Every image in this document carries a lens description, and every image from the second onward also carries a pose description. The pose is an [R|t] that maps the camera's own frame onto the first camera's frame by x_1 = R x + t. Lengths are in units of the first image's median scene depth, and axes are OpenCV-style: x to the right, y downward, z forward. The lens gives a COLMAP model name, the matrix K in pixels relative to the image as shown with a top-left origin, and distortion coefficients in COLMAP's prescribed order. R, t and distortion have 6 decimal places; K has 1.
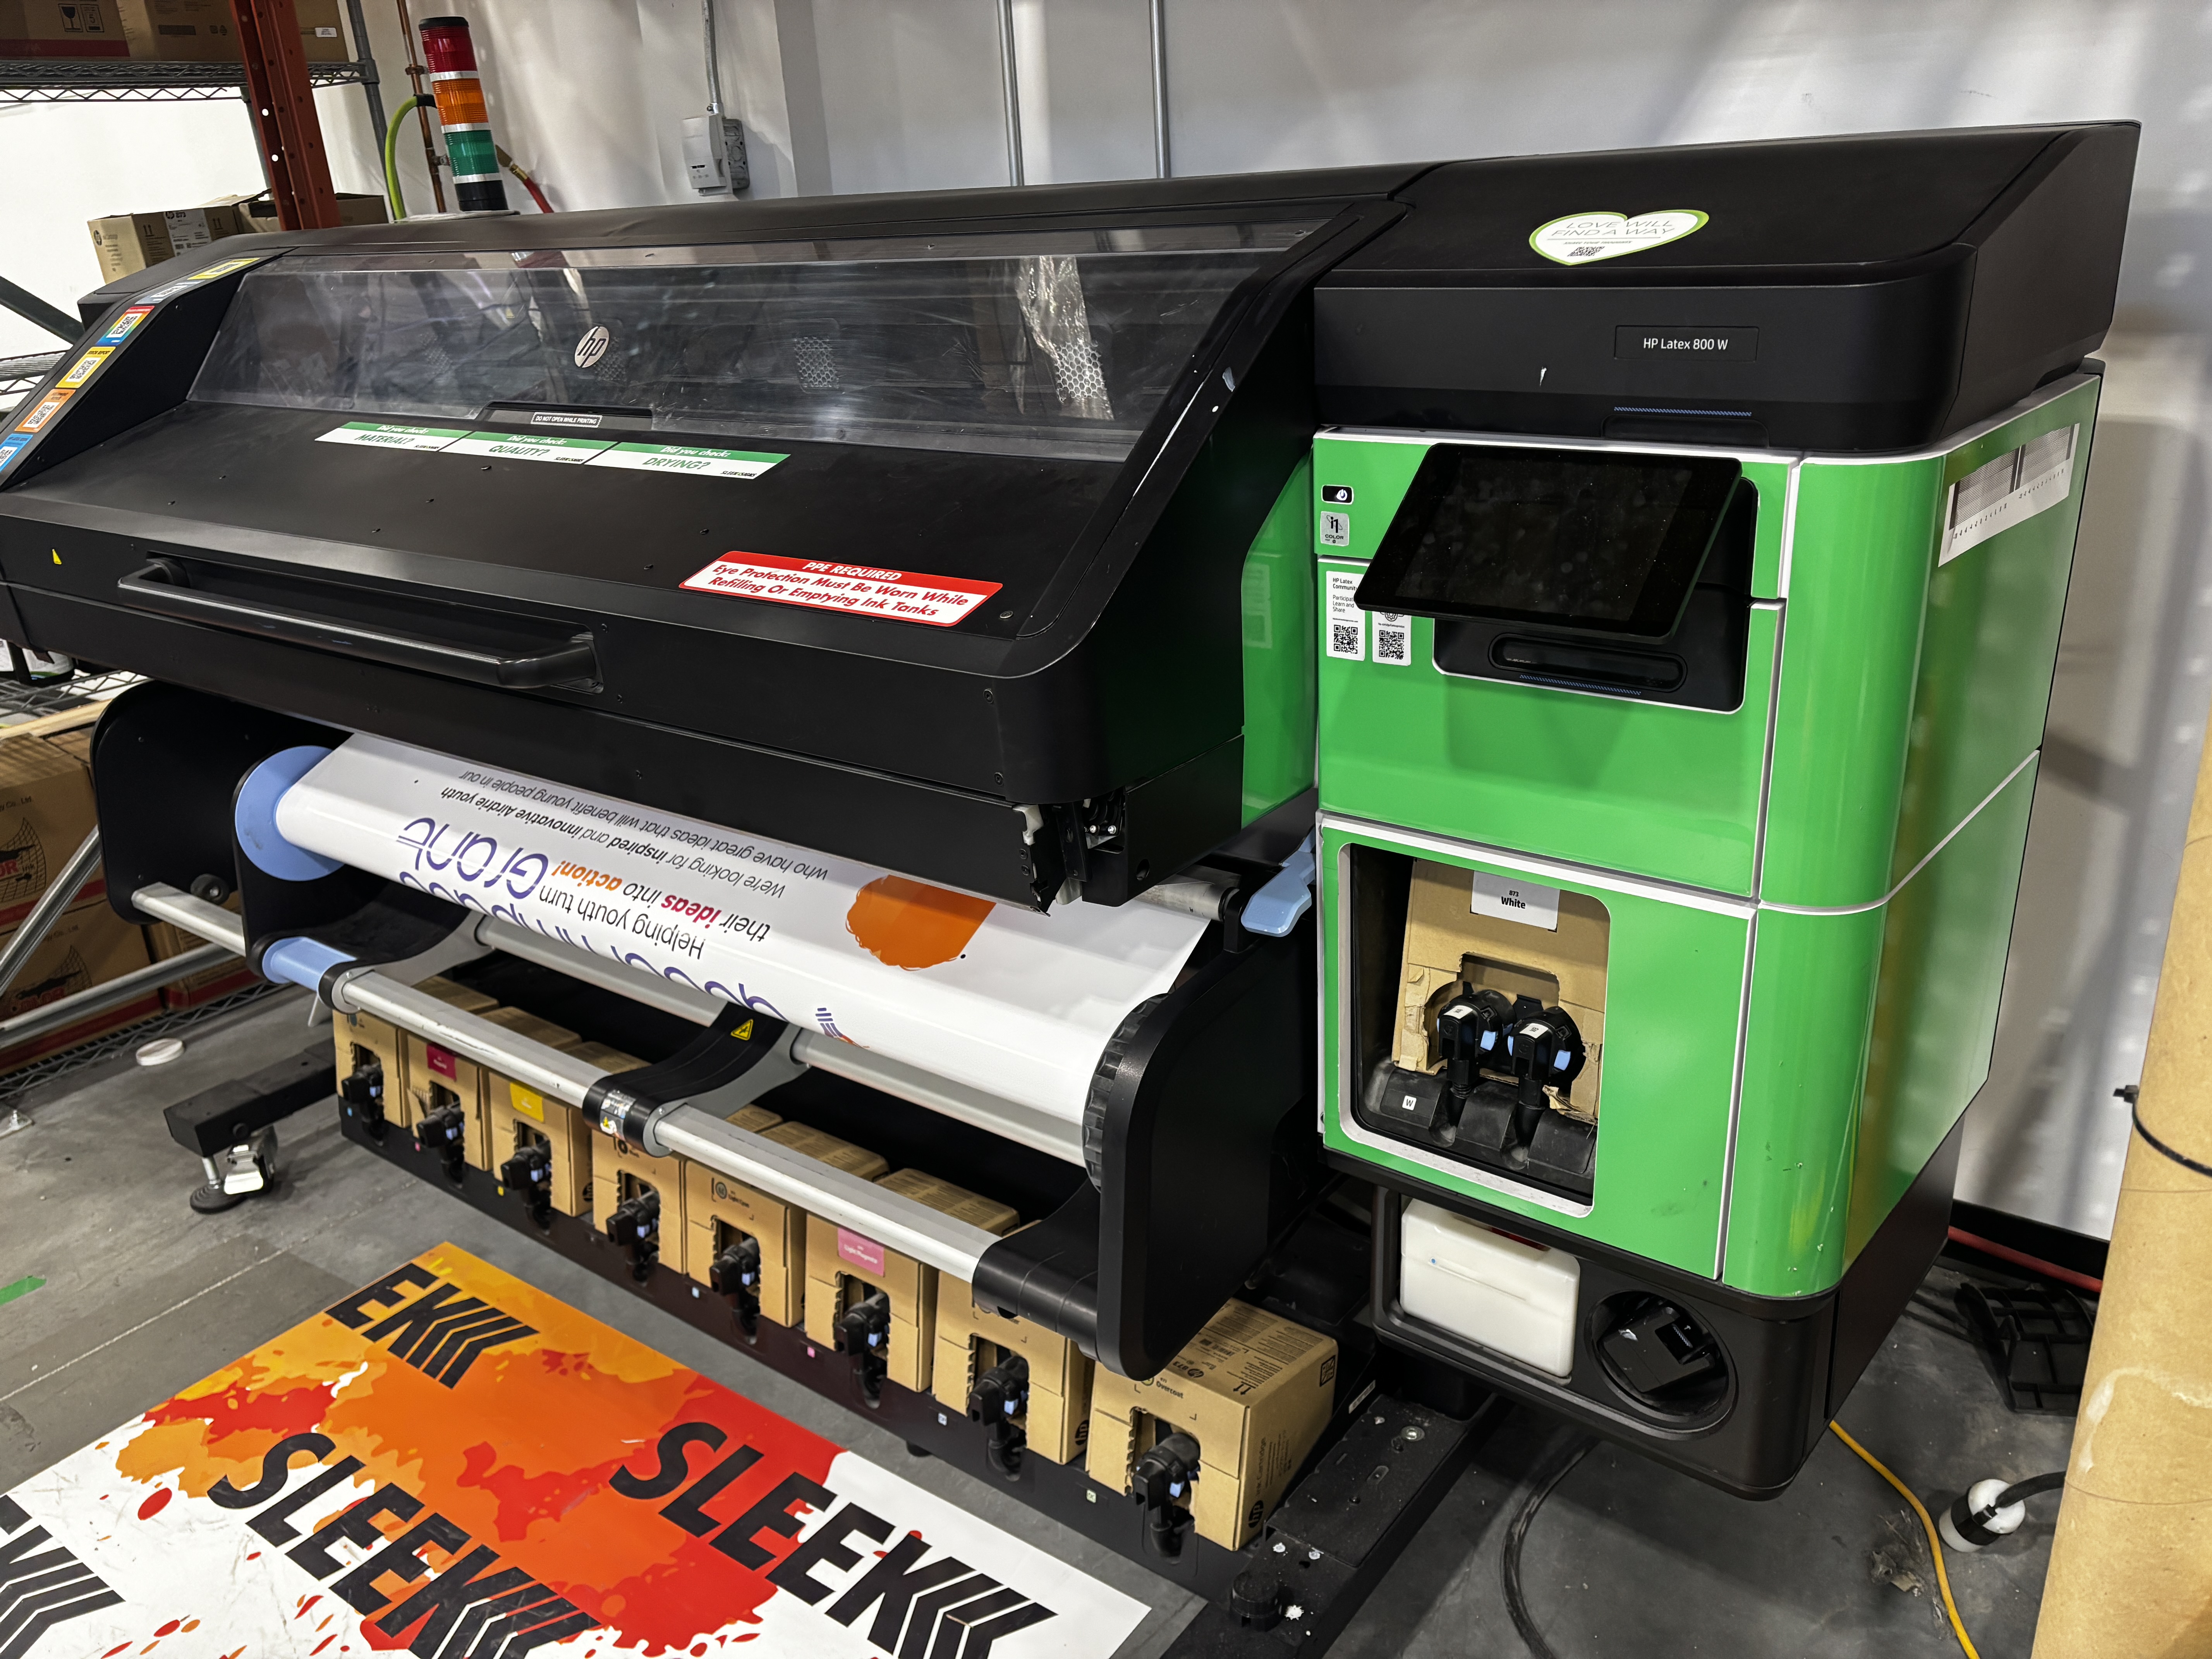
lens RADIAL K [[1693.7, 0, 1102.7], [0, 1693.7, 835.3], [0, 0, 1]] dist [0.049532, -0.070305]
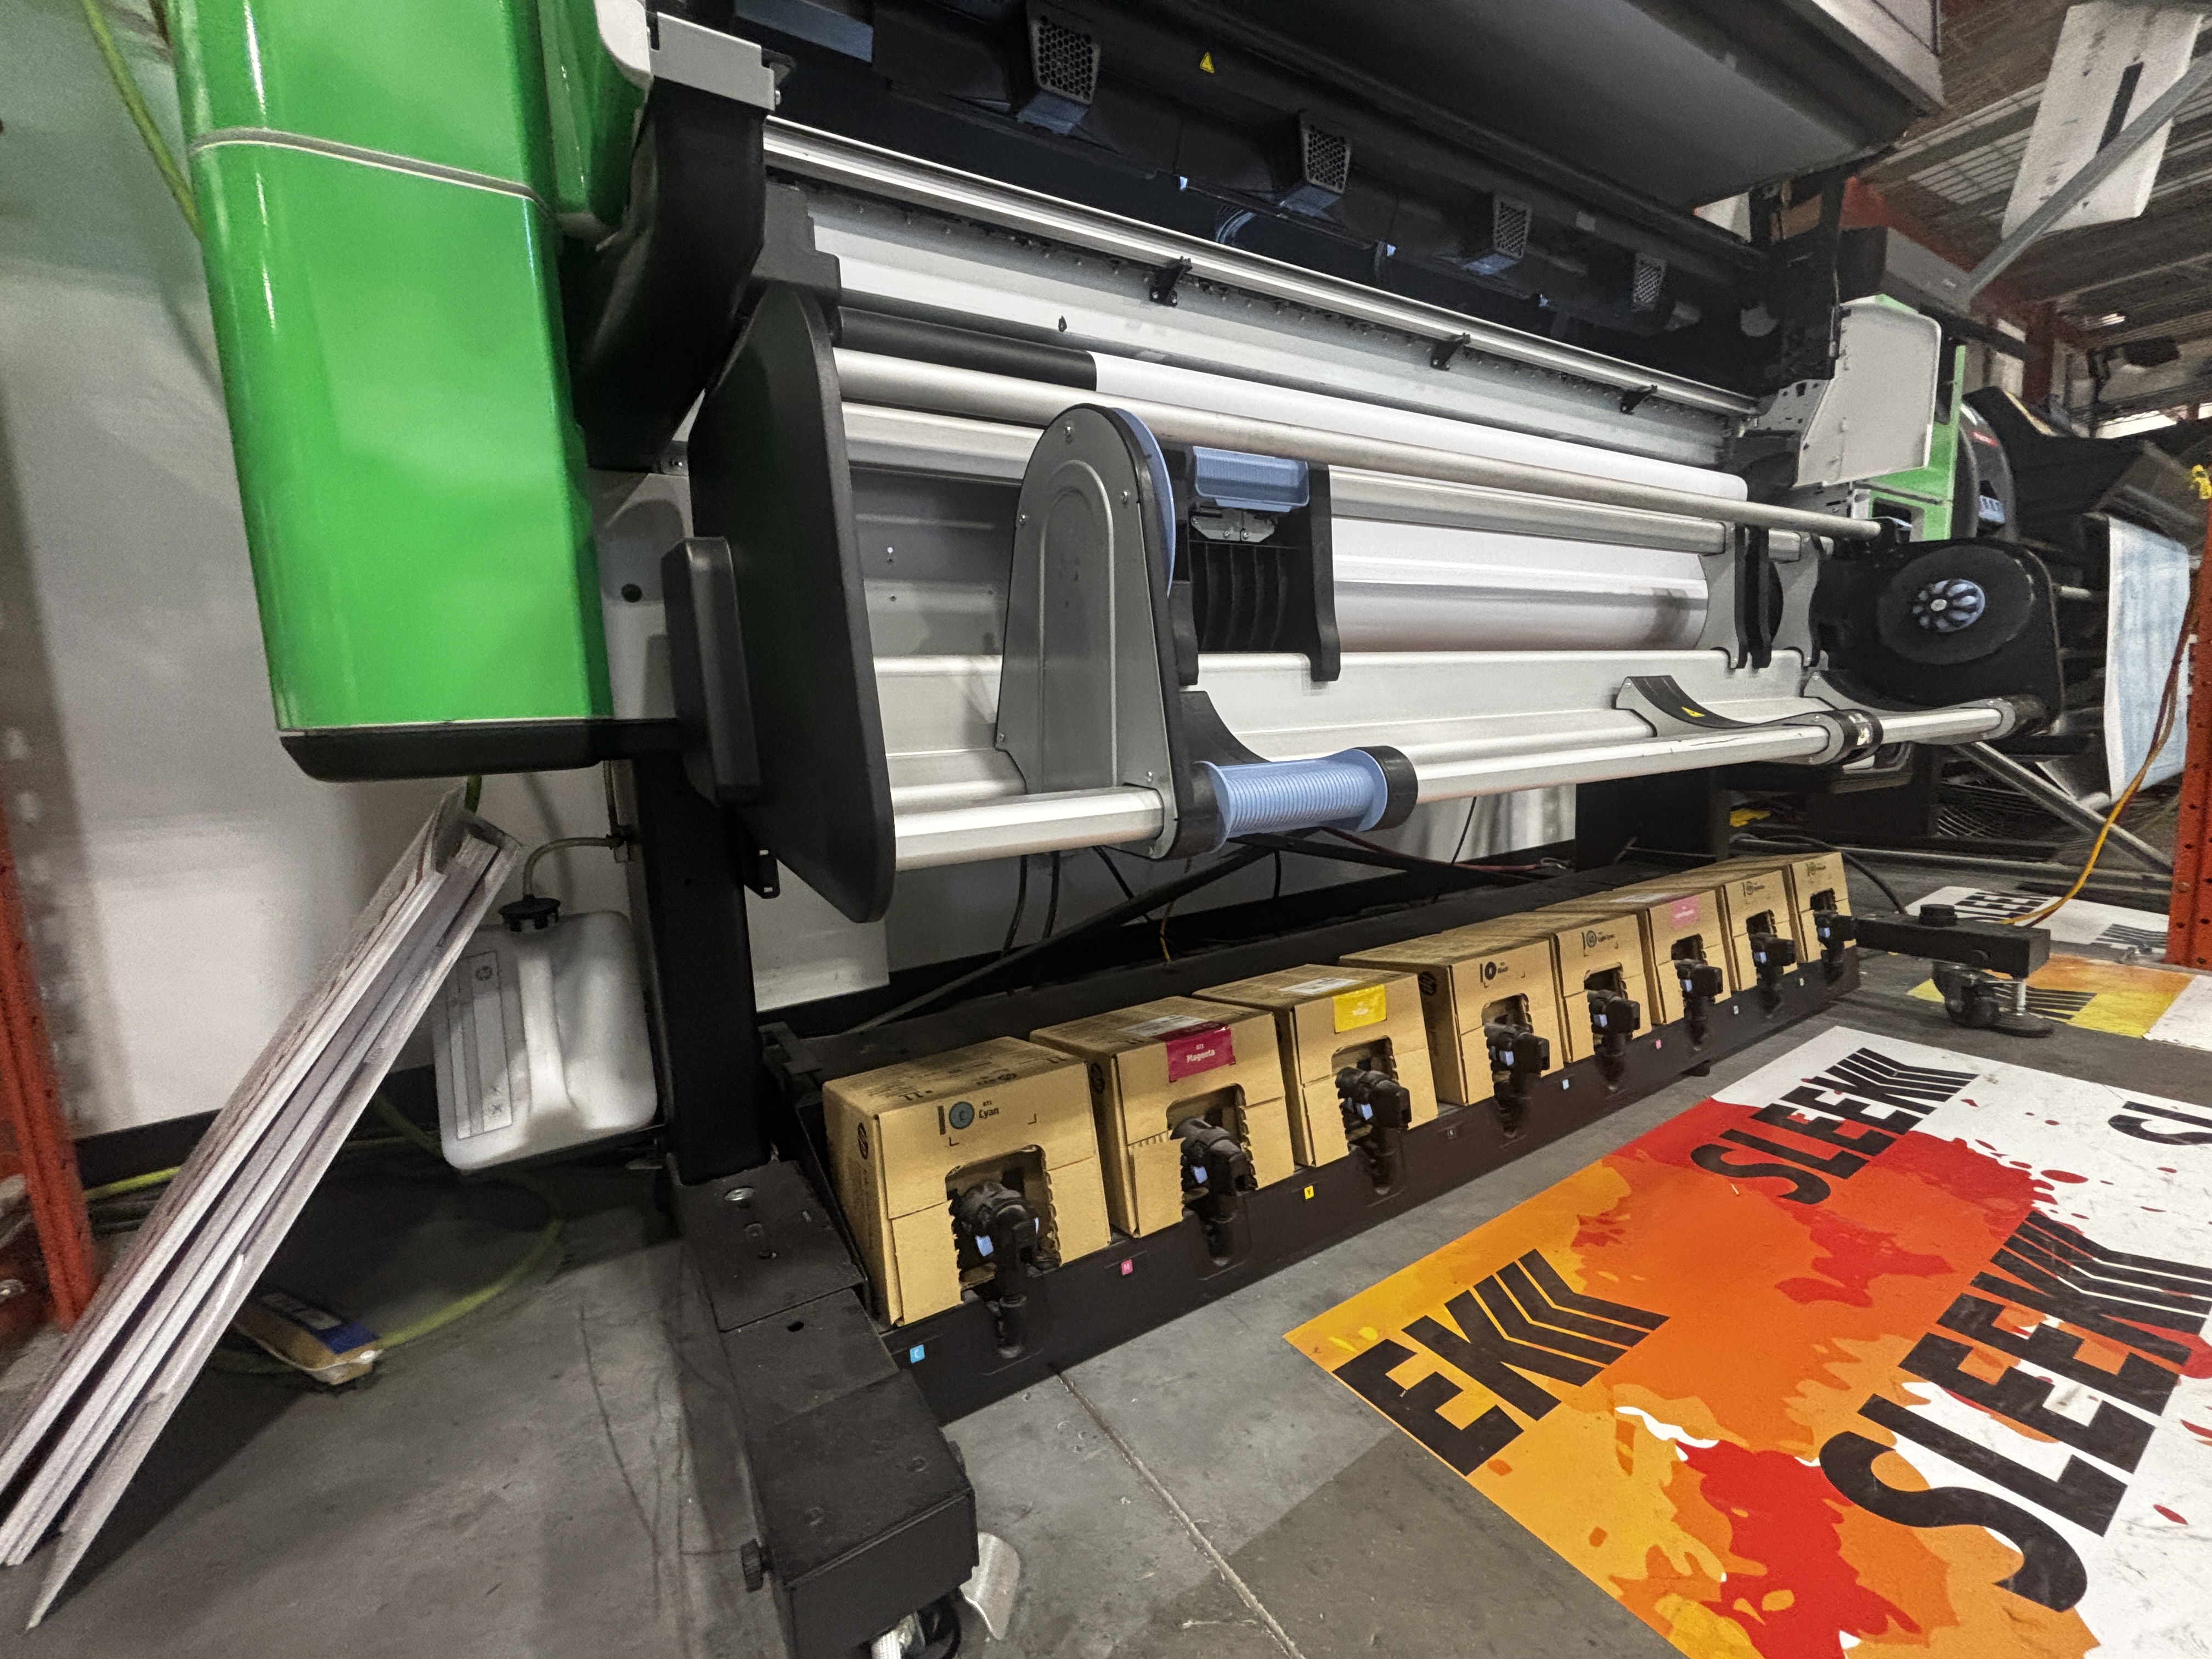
lens RADIAL K [[906.6, 0, 1095.1], [0, 906.6, 824.0], [0, 0, 1]] dist [0.000790, -0.001043]
pose [[0.358592, -0.067613, 0.931042, -0.852015], [0.362588, 0.929150, -0.072176, 0.073303], [-0.860198, 0.363467, 0.357702, 1.045545]]
